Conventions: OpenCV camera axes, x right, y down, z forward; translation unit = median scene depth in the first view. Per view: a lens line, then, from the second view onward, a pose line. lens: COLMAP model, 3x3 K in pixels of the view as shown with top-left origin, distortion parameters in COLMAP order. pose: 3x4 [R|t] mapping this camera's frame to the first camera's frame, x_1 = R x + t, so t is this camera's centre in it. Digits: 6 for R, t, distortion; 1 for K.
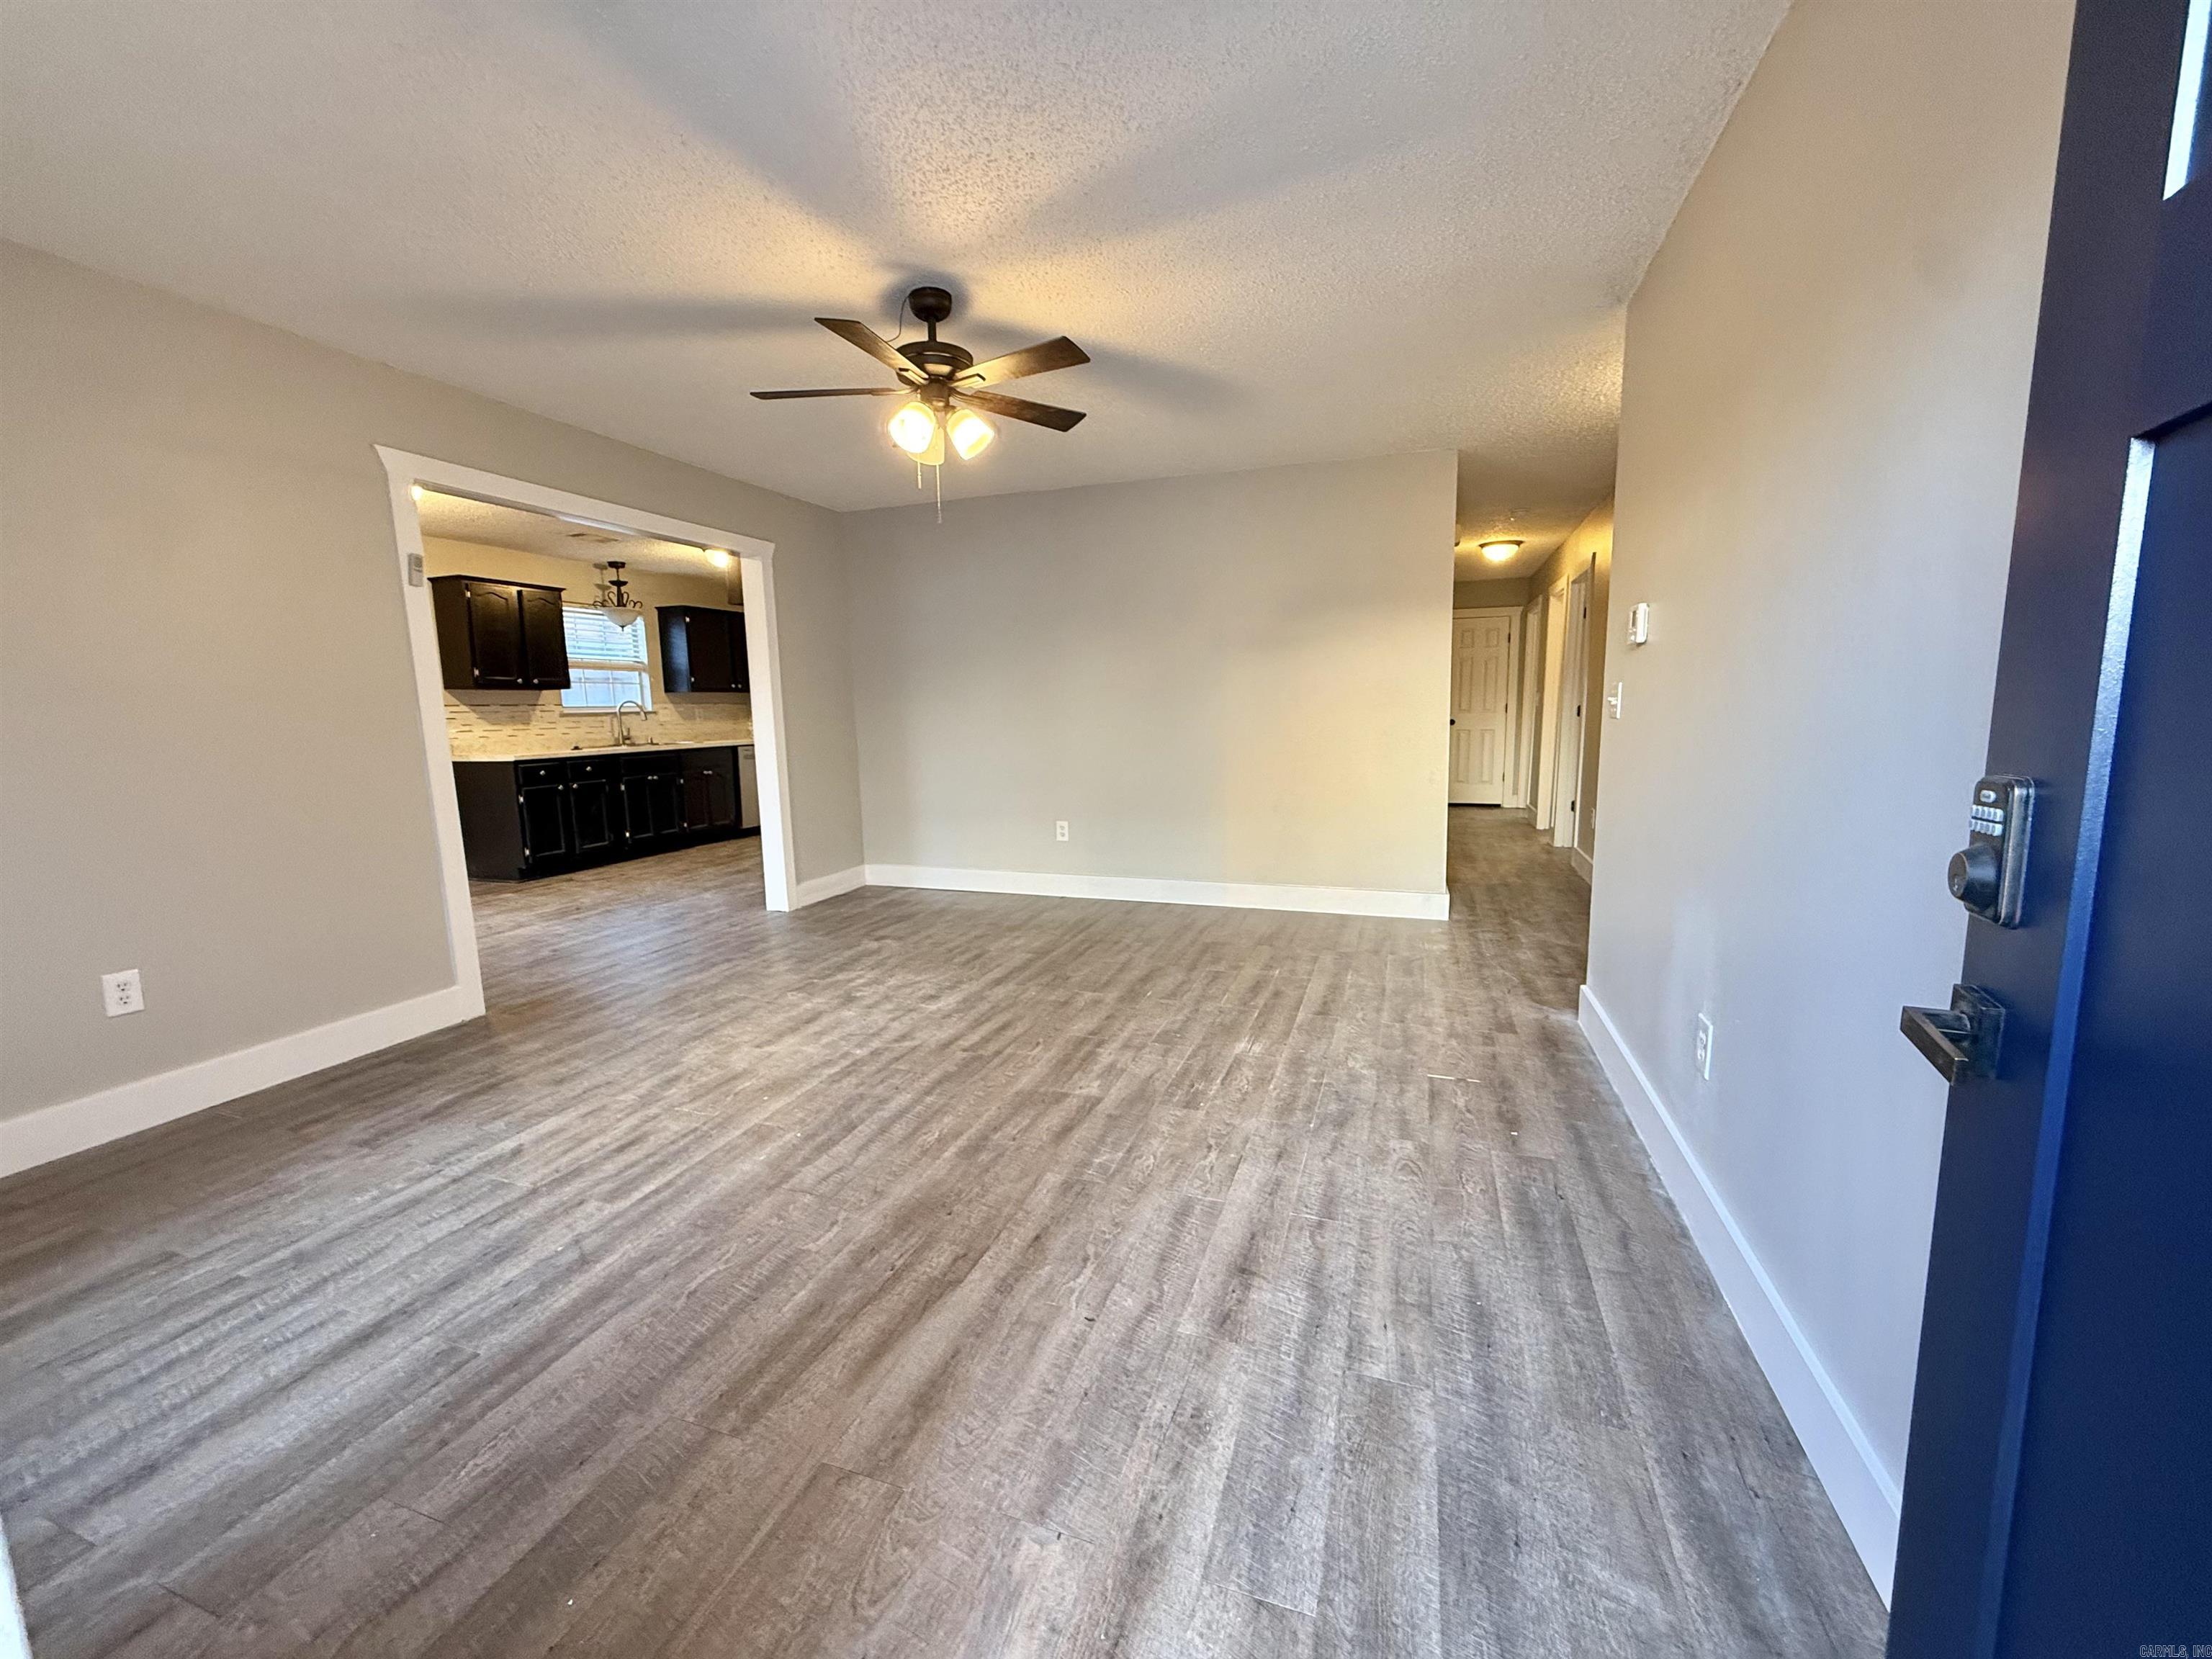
lens RADIAL K [[884.2, 0, 1098.7], [0, 884.2, 825.4], [0, 0, 1]] dist [-0.000563, -0.000066]
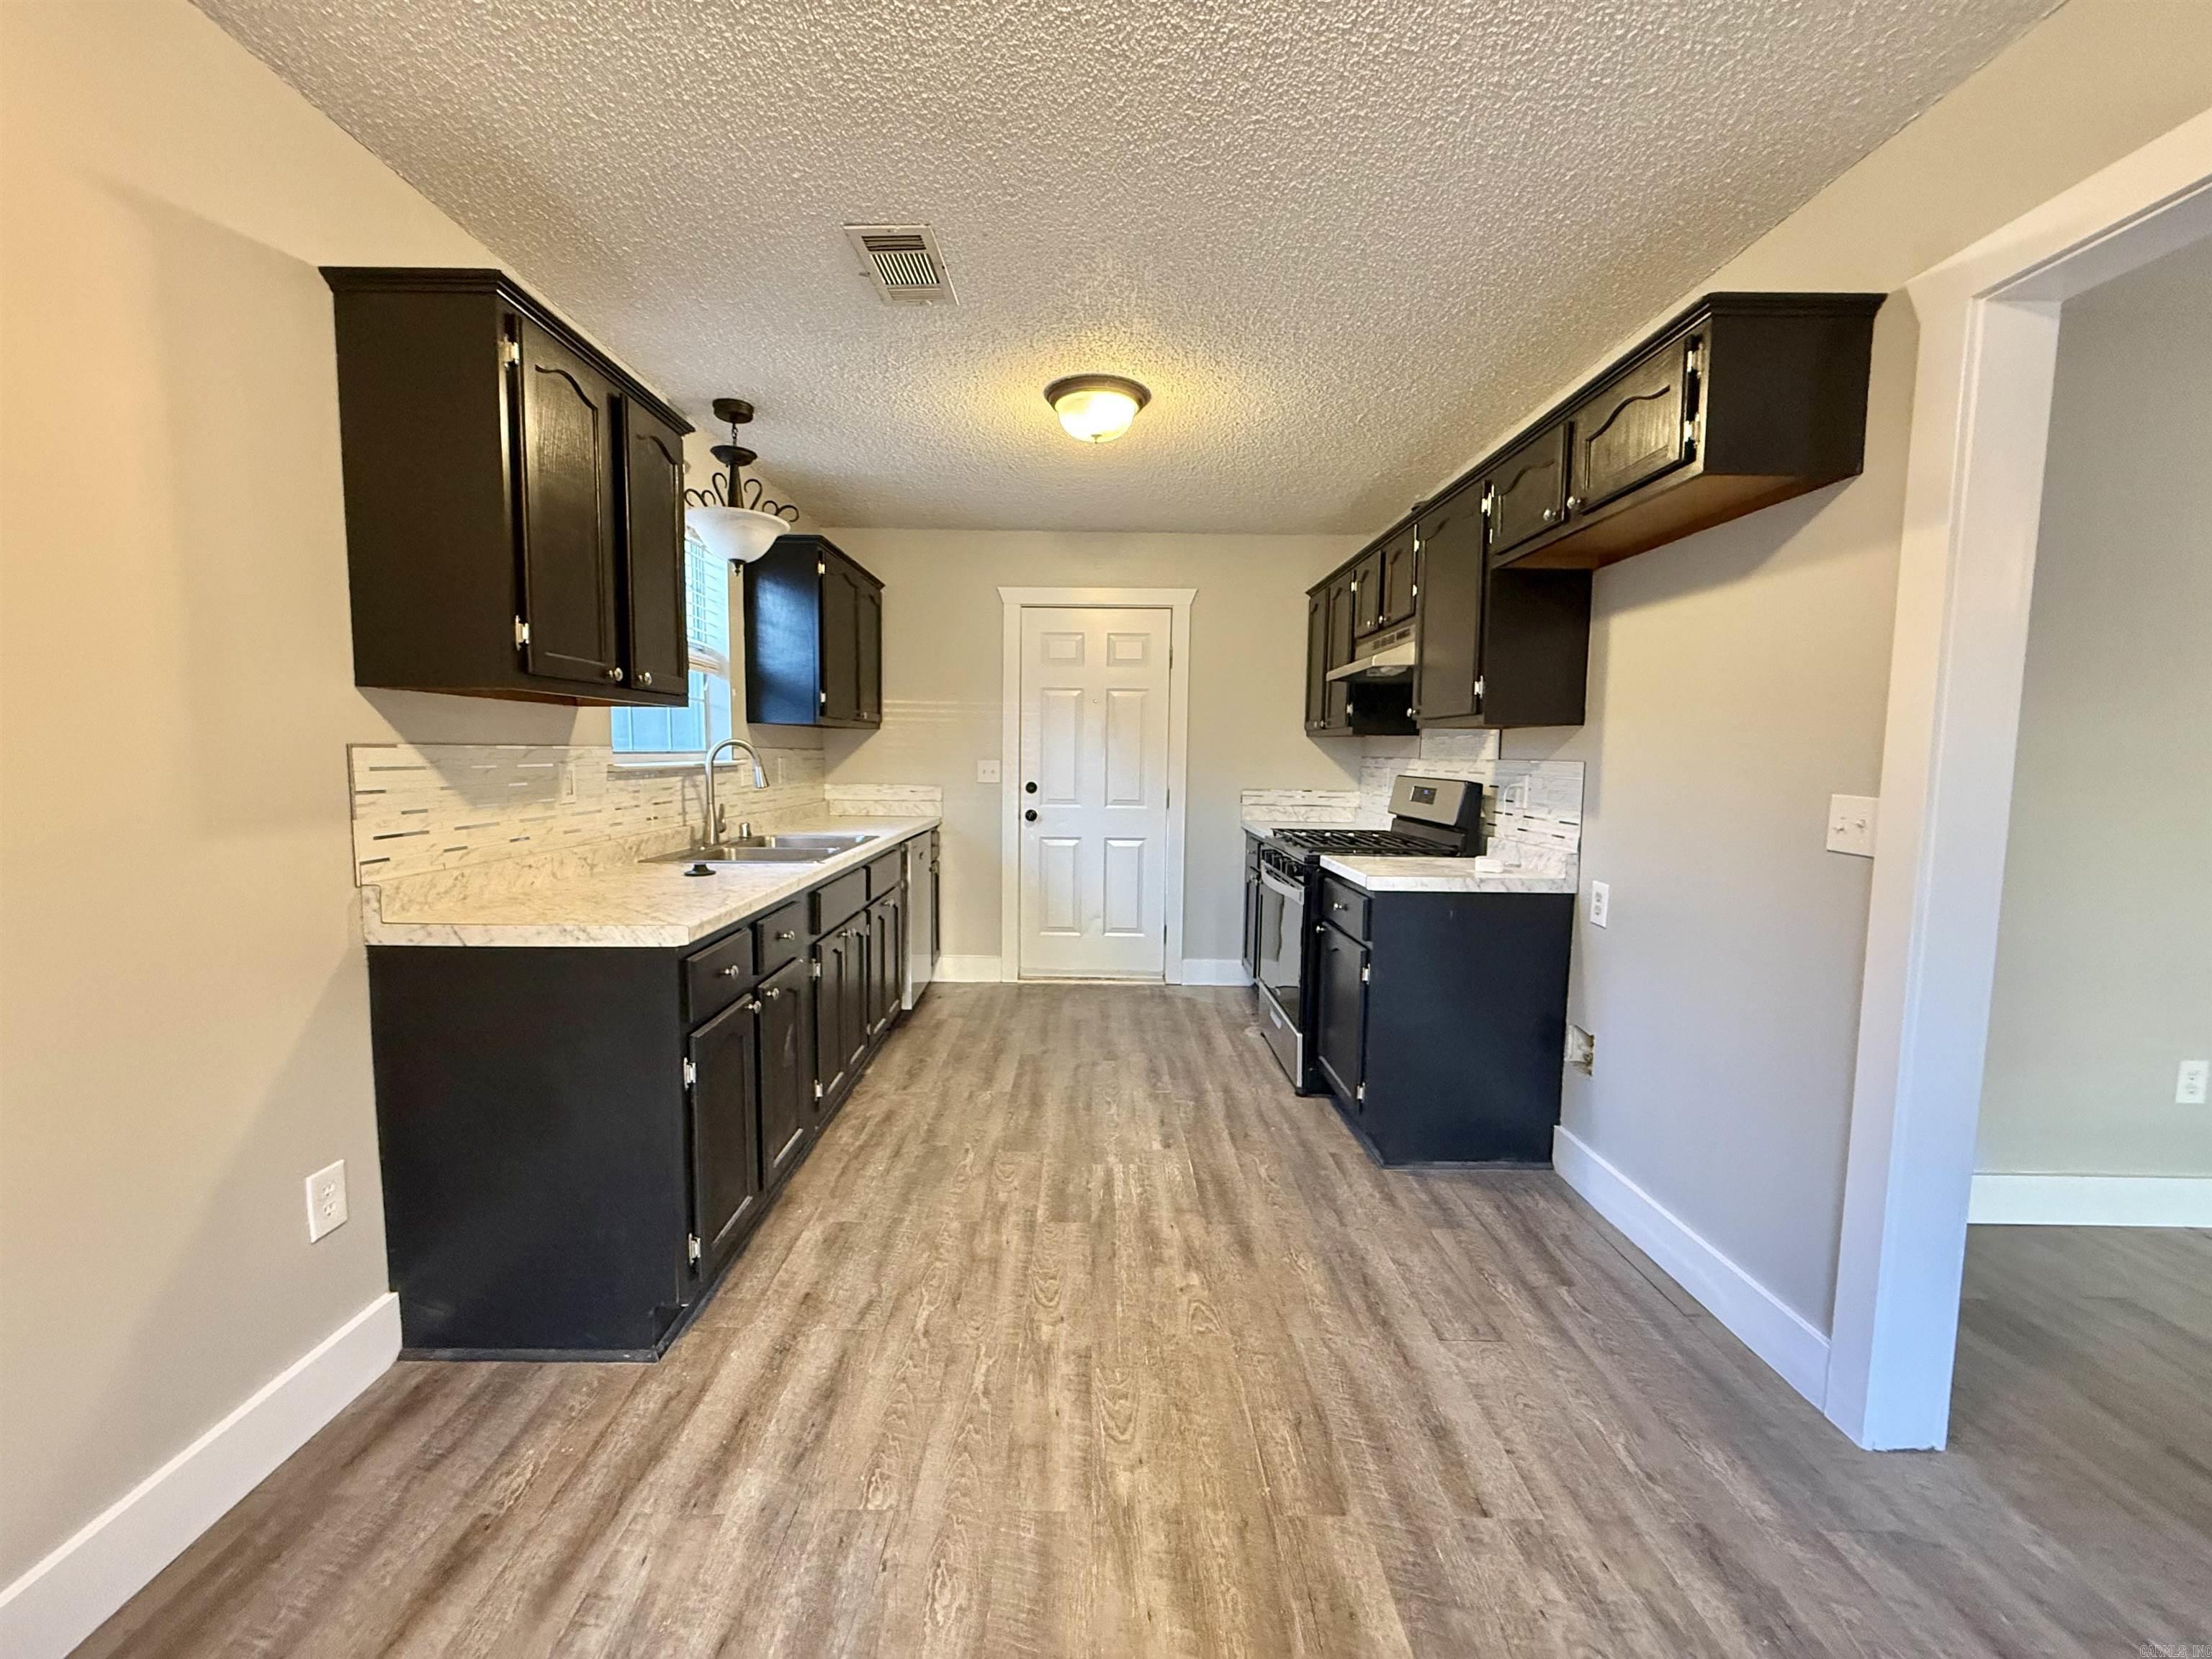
lens RADIAL K [[884.2, 0, 1098.7], [0, 884.2, 825.4], [0, 0, 1]] dist [-0.000563, -0.000066]
pose [[0.937440, 0.004625, 0.348117, -1.172348], [0.013182, 0.998723, -0.048766, -0.178667], [-0.347898, 0.050304, 0.936182, 1.260425]]
